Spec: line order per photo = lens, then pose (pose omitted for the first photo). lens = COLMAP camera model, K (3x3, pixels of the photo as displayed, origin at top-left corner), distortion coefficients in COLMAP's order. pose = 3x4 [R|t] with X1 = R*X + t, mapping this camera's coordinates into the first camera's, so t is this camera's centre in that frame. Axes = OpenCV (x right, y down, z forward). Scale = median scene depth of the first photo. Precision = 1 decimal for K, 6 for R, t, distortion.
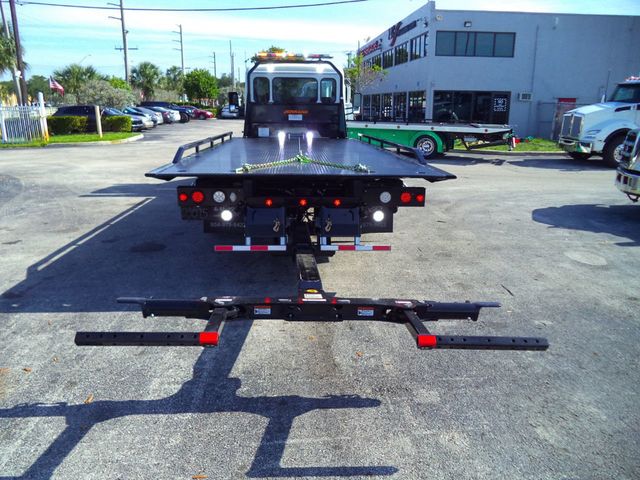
lens RADIAL K [[523.2, 0, 323.3], [0, 523.2, 245.3], [0, 0, 1]] dist [-0.029016, 0.001209]
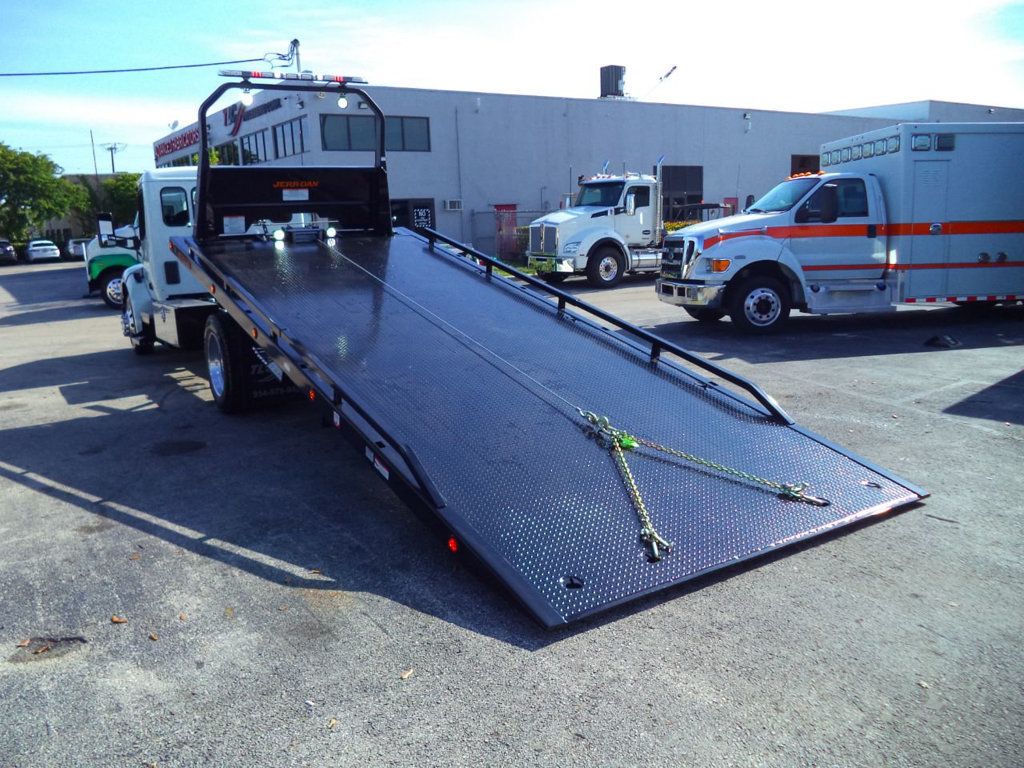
lens RADIAL K [[837.1, 0, 522.1], [0, 837.1, 382.3], [0, 0, 1]] dist [-0.029016, 0.001209]
pose [[0.870529, -0.134405, 0.473407, -0.161993], [0.169874, 0.984922, -0.032745, 0.011711], [-0.461868, 0.108925, 0.880235, -0.044035]]
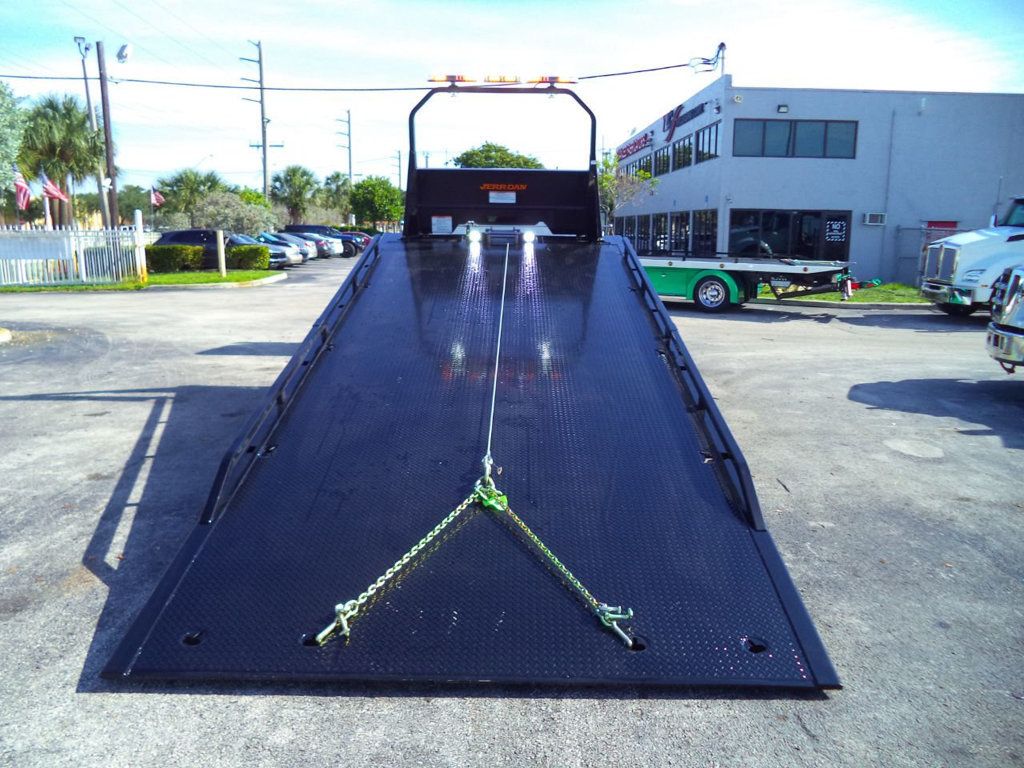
lens RADIAL K [[837.1, 0, 516.4], [0, 837.1, 390.6], [0, 0, 1]] dist [-0.029016, 0.001209]
pose [[0.998175, 0.014354, -0.058659, 0.016701], [-0.018717, 0.997043, -0.074533, 0.014242], [0.057416, 0.075495, 0.995492, -0.042914]]
